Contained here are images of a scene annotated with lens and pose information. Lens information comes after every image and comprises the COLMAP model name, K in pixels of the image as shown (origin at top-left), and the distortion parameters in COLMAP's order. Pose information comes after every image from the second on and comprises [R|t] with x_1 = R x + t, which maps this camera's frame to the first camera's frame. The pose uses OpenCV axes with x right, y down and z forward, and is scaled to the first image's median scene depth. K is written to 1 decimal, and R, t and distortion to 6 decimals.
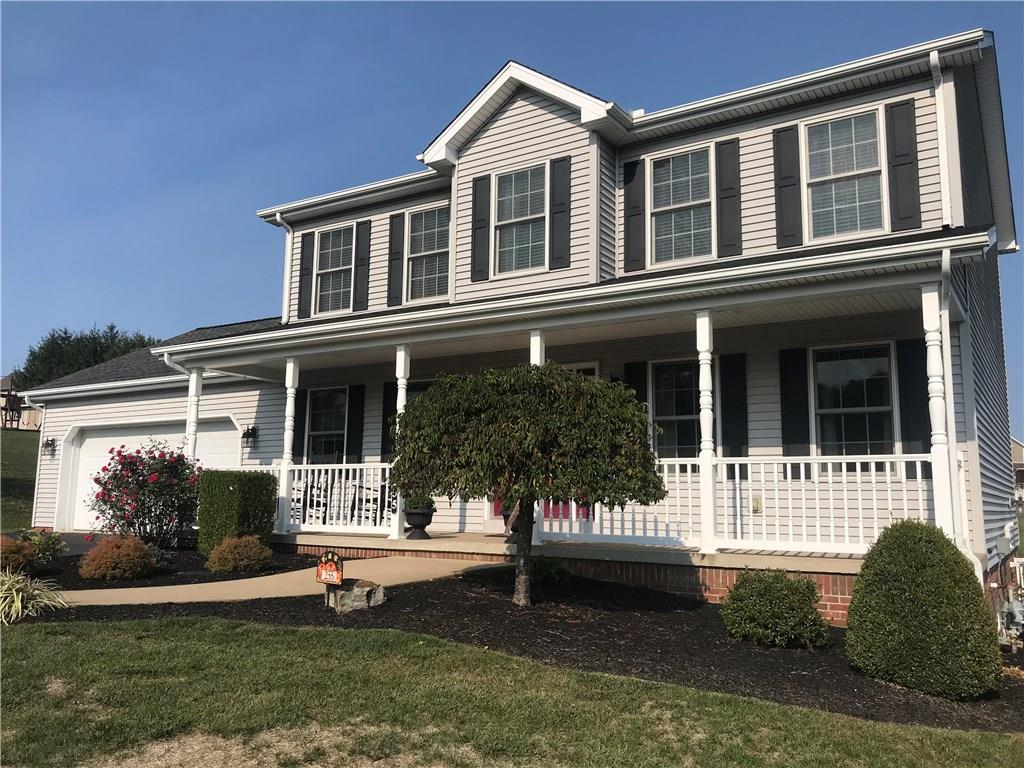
lens RADIAL K [[848.0, 0, 511.9], [0, 848.0, 428.5], [0, 0, 1]] dist [-0.002677, 0.002687]
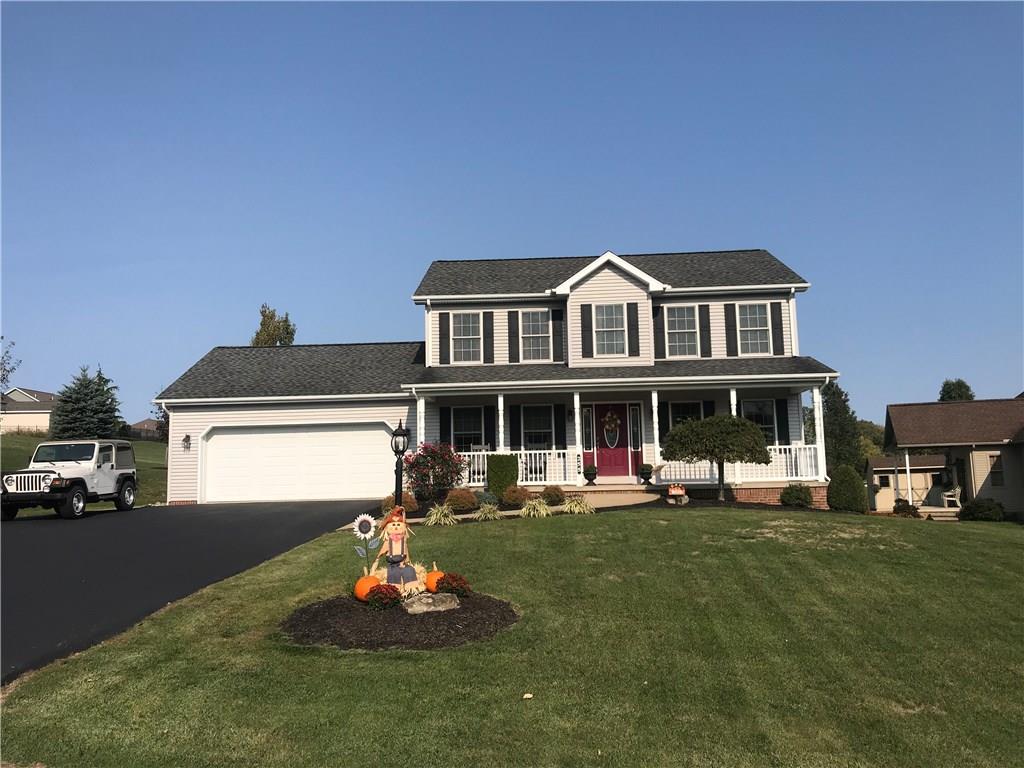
lens RADIAL K [[847.7, 0, 512.0], [0, 847.7, 384.0], [0, 0, 1]] dist [0.042468, -0.000420]
pose [[0.868240, 0.036538, 0.494797, -1.209268], [-0.013044, 0.998621, -0.050855, -0.010683], [-0.495973, 0.037700, 0.867519, -0.644298]]
